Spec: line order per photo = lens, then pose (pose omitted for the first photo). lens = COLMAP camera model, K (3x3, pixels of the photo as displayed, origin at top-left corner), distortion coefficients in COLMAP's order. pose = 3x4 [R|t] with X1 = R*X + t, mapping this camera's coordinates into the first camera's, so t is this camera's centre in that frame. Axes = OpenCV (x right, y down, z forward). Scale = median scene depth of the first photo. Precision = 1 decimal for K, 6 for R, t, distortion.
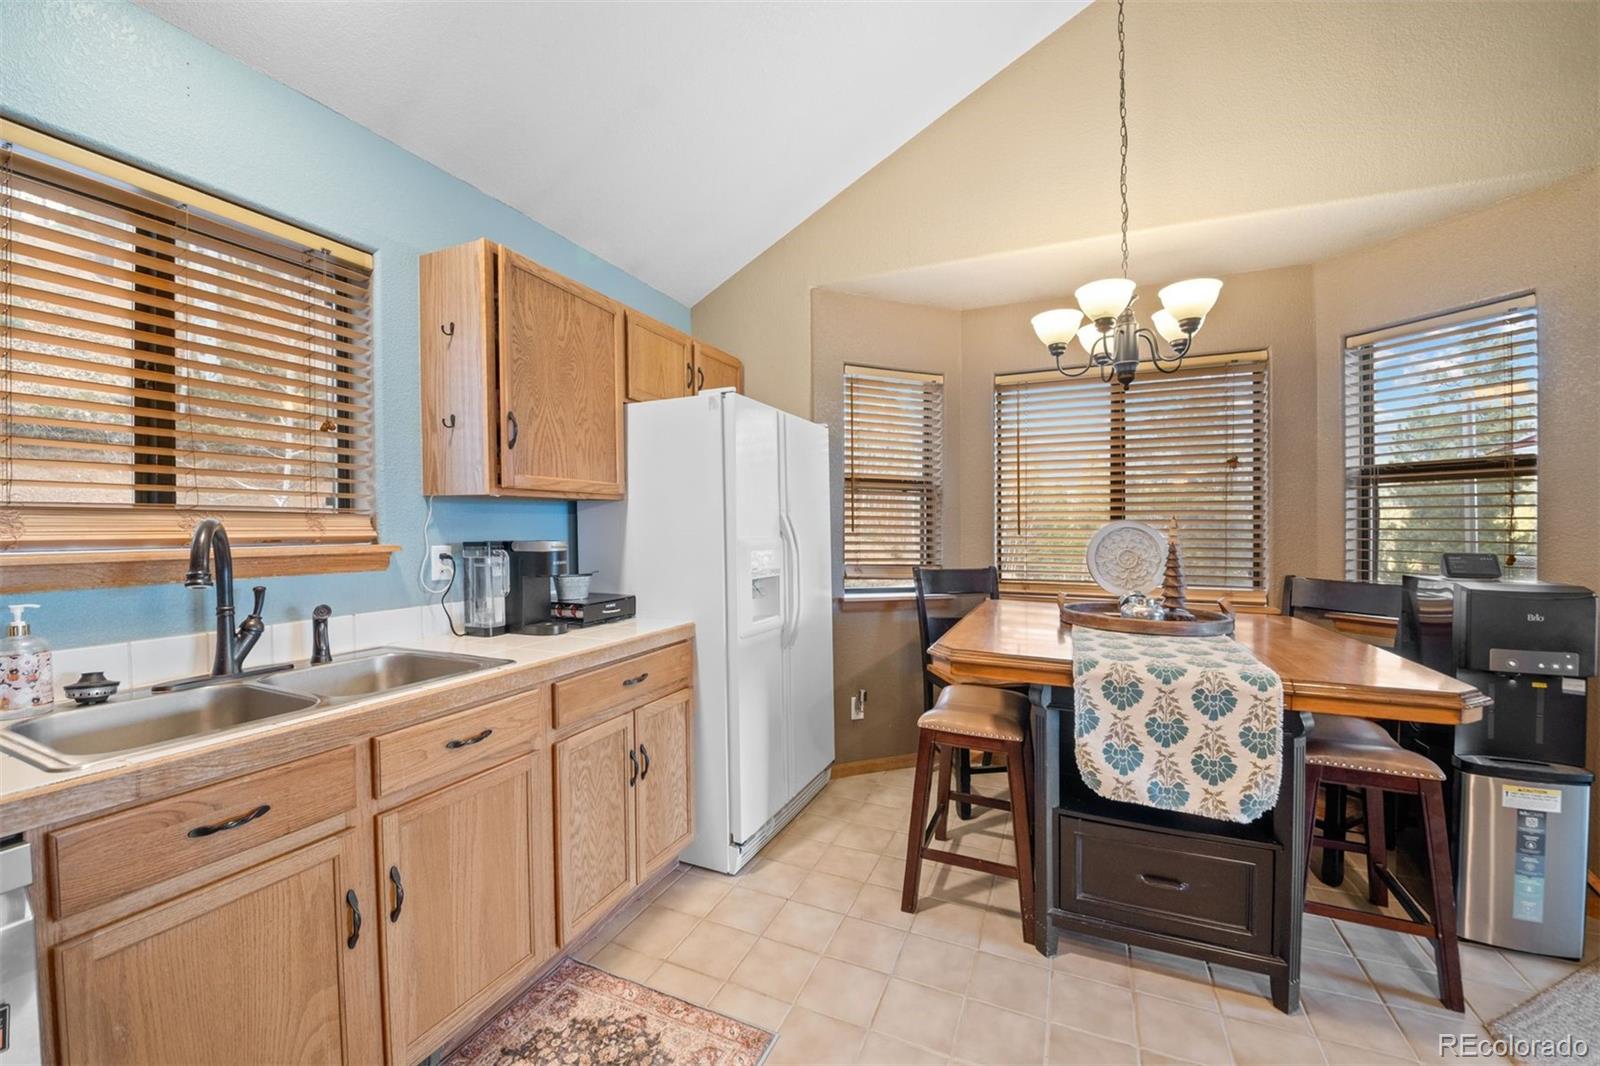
lens RADIAL K [[623.8, 0, 789.9], [0, 623.8, 534.4], [0, 0, 1]] dist [-0.000629, -0.009504]
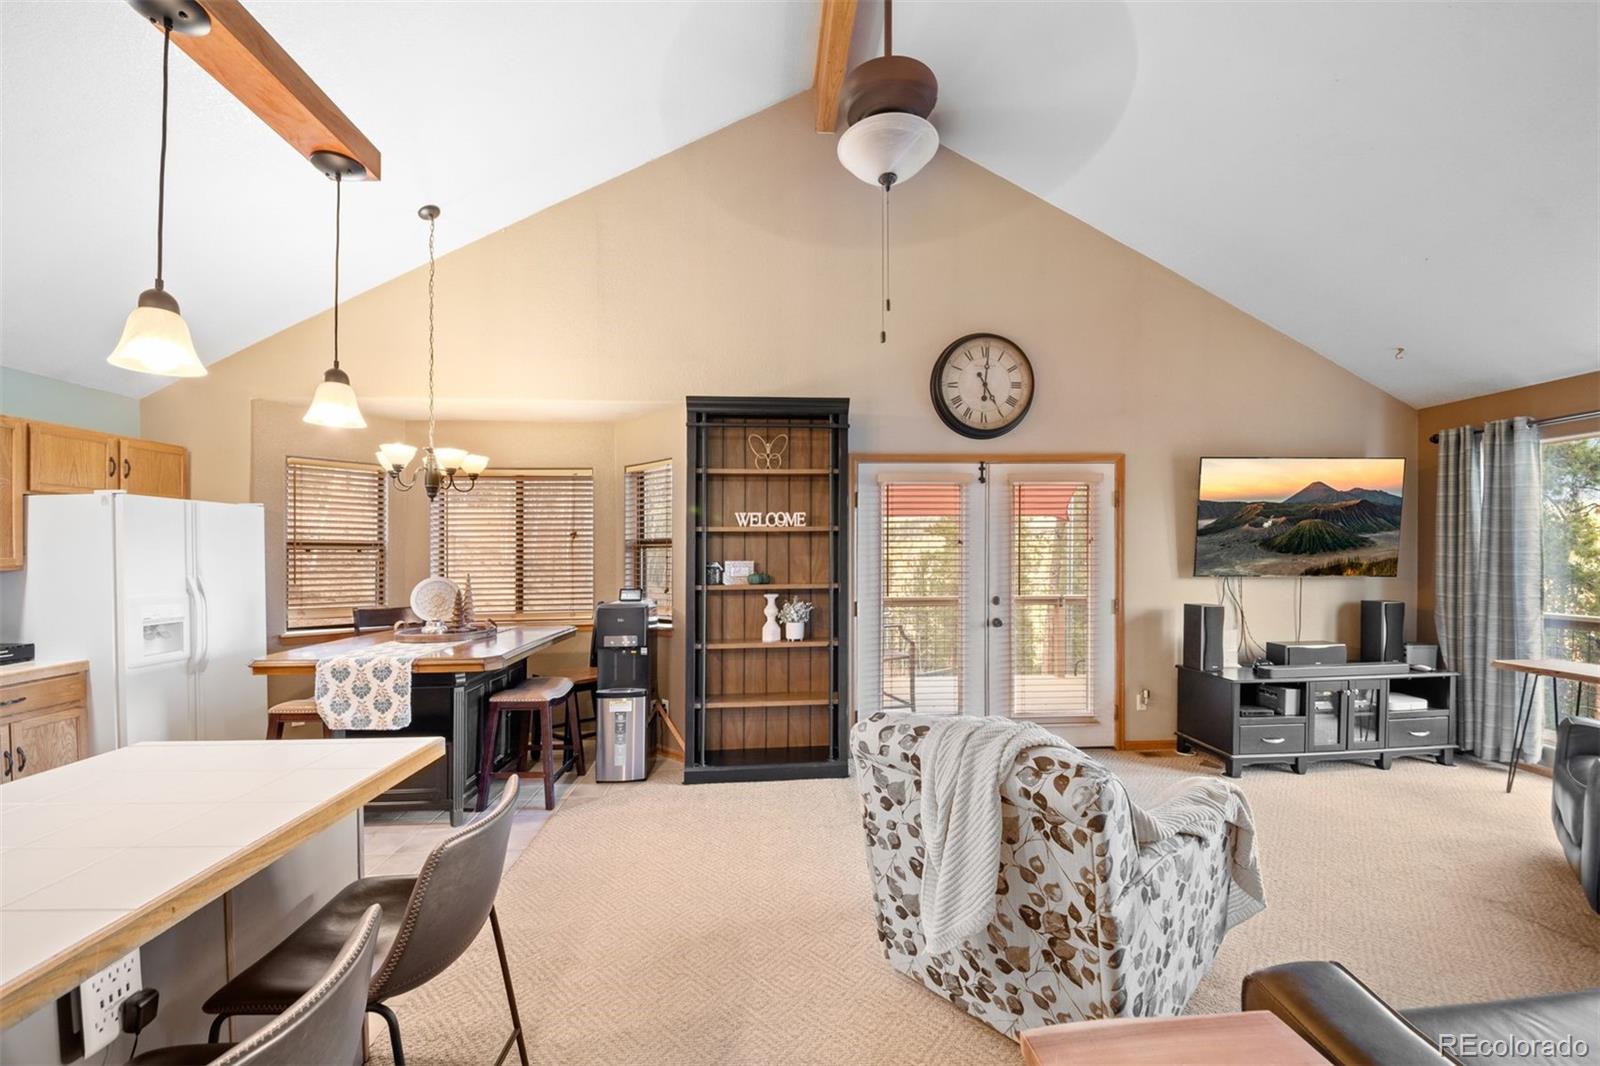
lens RADIAL K [[606.7, 0, 811.3], [0, 606.7, 553.1], [0, 0, 1]] dist [0.002042, -0.011755]
pose [[0.873266, -0.012258, 0.487090, 0.727632], [0.019214, 0.999772, -0.009288, -0.061310], [-0.486865, 0.017470, 0.873302, -1.100600]]
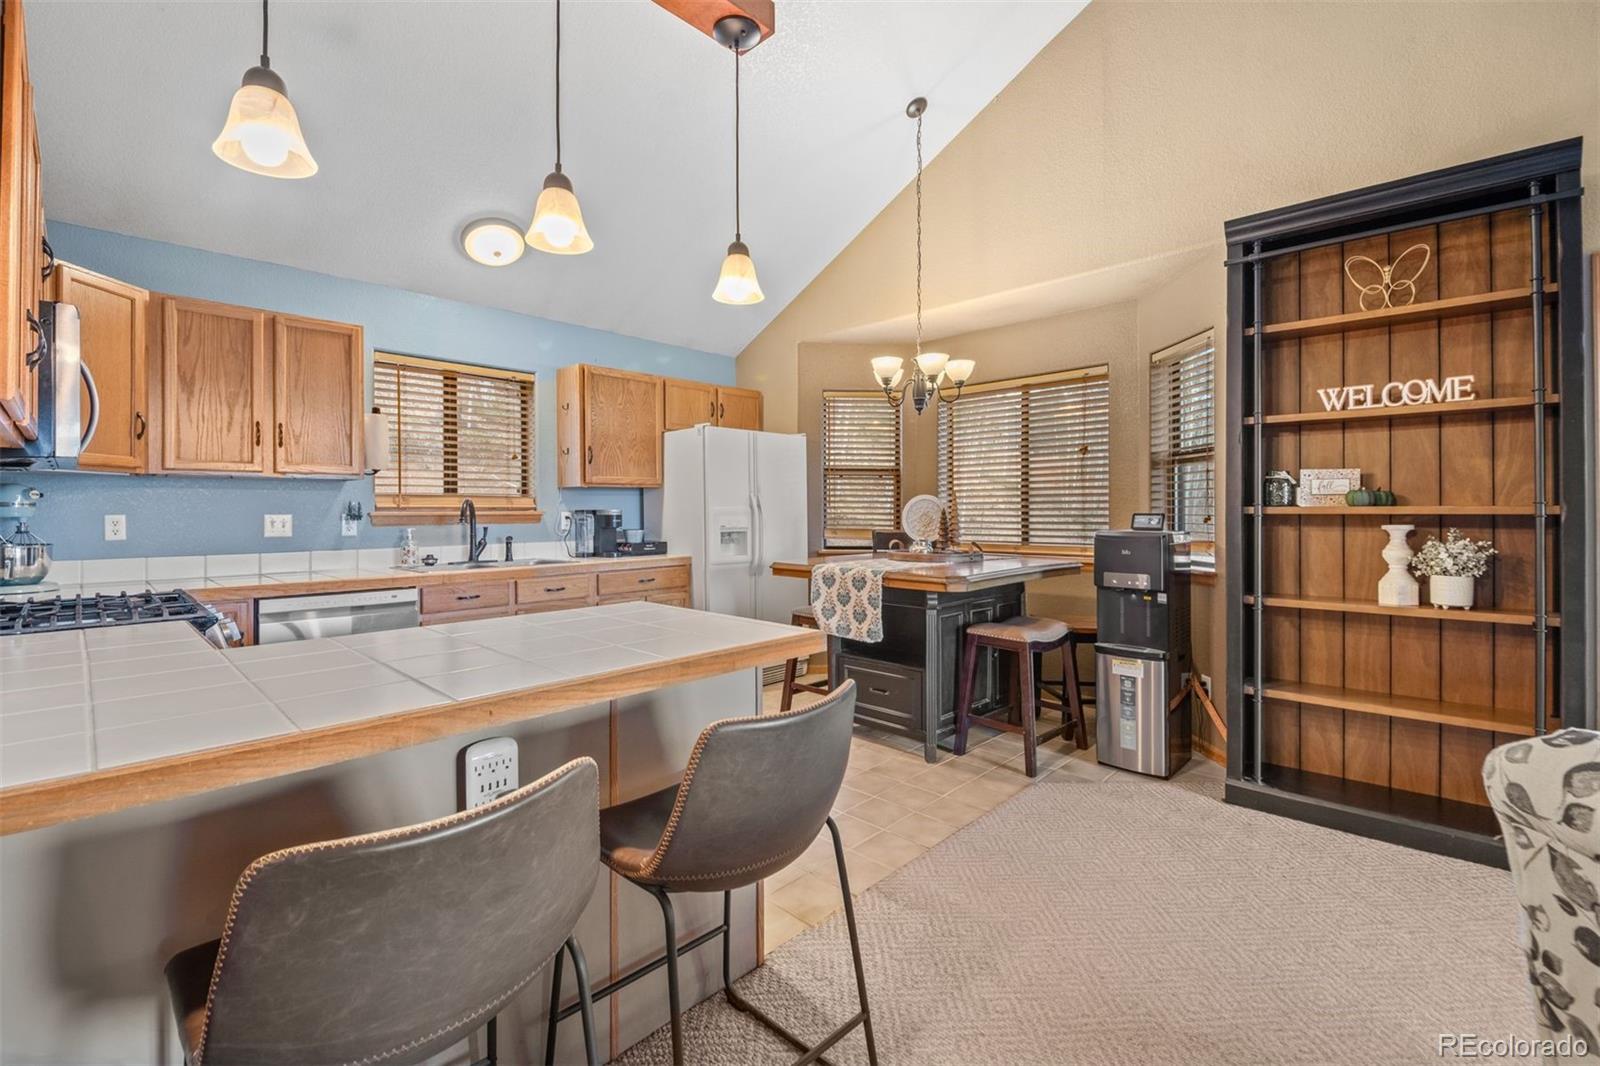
lens RADIAL K [[692.0, 0, 805.6], [0, 692.0, 502.5], [0, 0, 1]] dist [0.020265, -0.014036]
pose [[0.945119, -0.010466, -0.326560, 0.962406], [0.002565, 0.999694, -0.024616, 0.047209], [0.326717, 0.022427, 0.944856, -0.915887]]
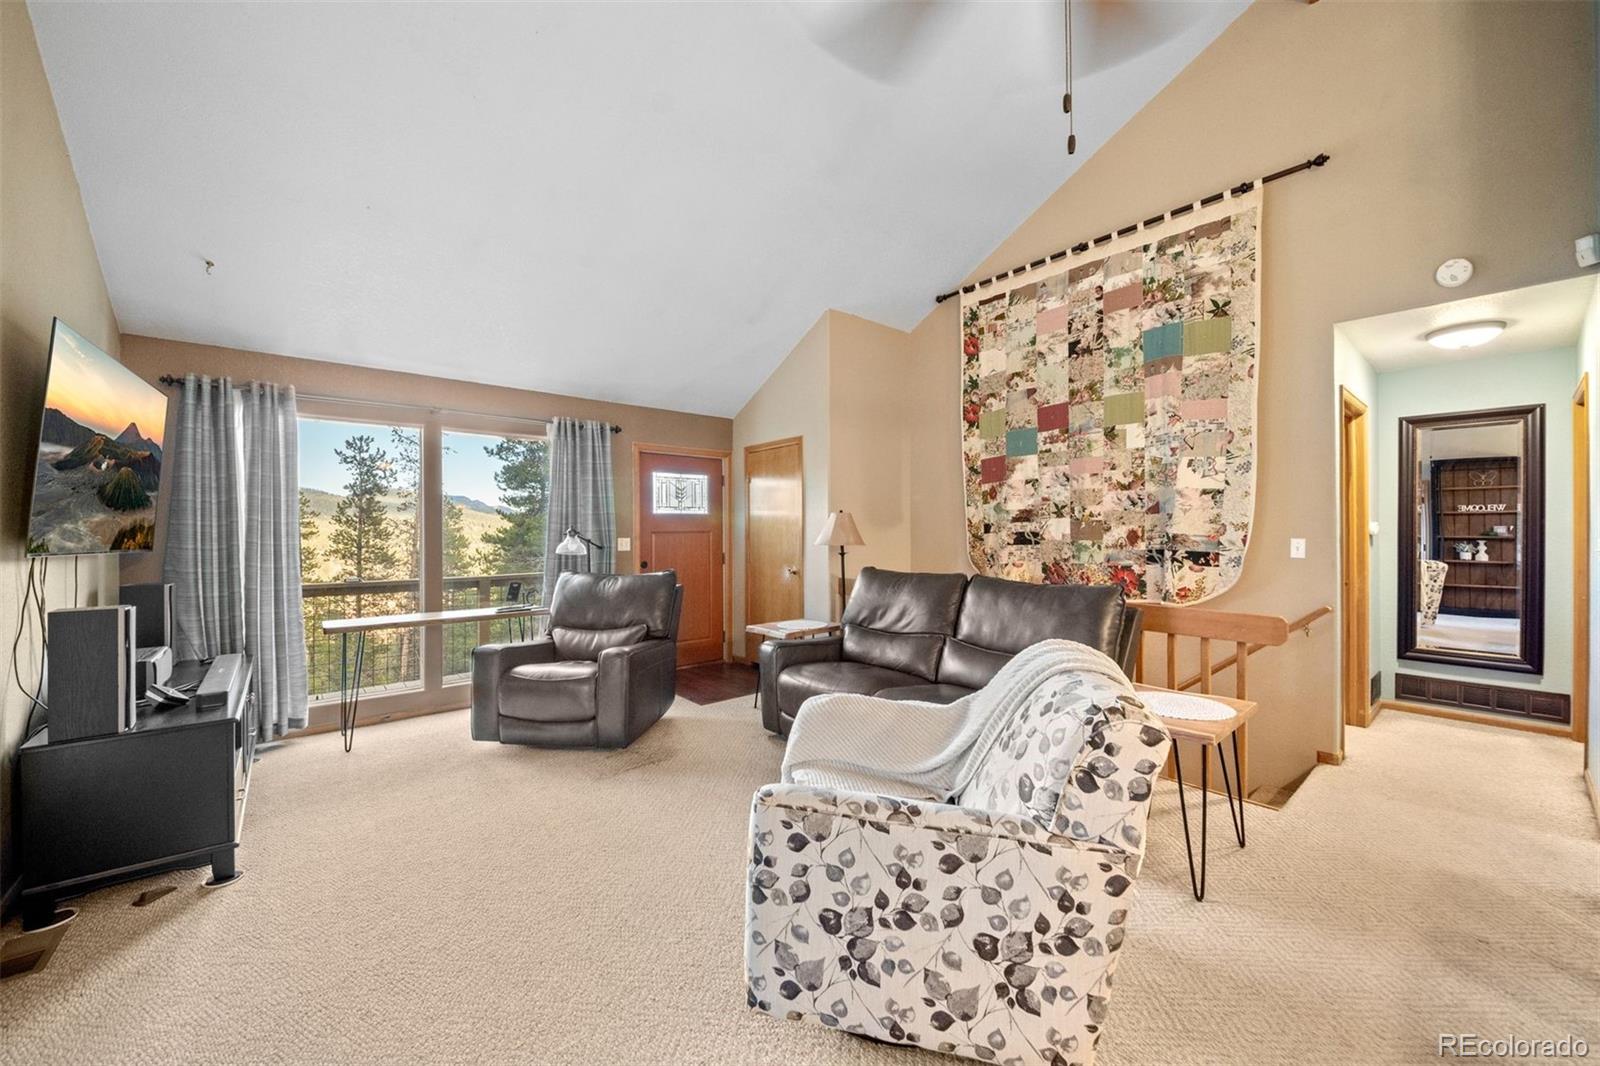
lens RADIAL K [[592.4, 0, 802.2], [0, 592.4, 537.6], [0, 0, 1]] dist [0.021525, -0.023375]
pose [[-0.903937, -0.007446, 0.427601, 1.377186], [0.000835, 0.999816, 0.019176, -0.005089], [-0.427665, 0.017691, -0.903764, 0.567050]]
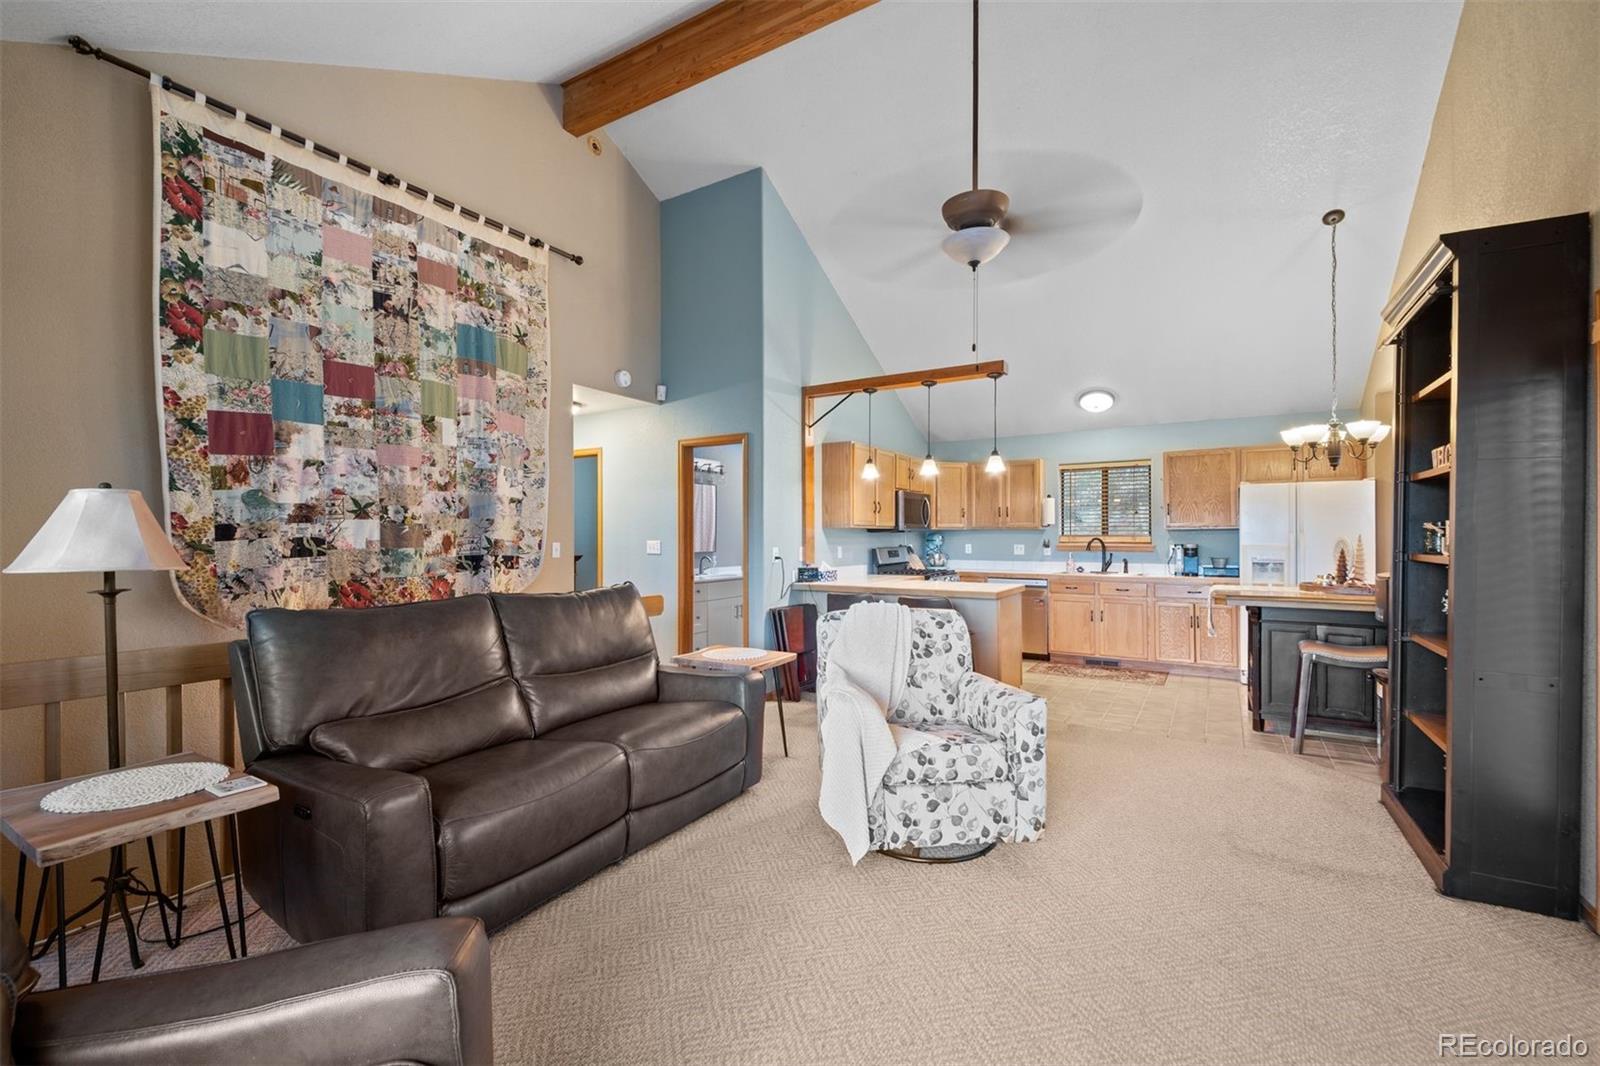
lens RADIAL K [[676.2, 0, 799.0], [0, 676.2, 523.8], [0, 0, 1]] dist [0.057156, -0.030324]
pose [[-0.123108, -0.019352, -0.992205, 3.284648], [-0.013469, 0.999750, -0.017828, -0.003729], [0.992302, 0.011169, -0.123338, -0.452566]]
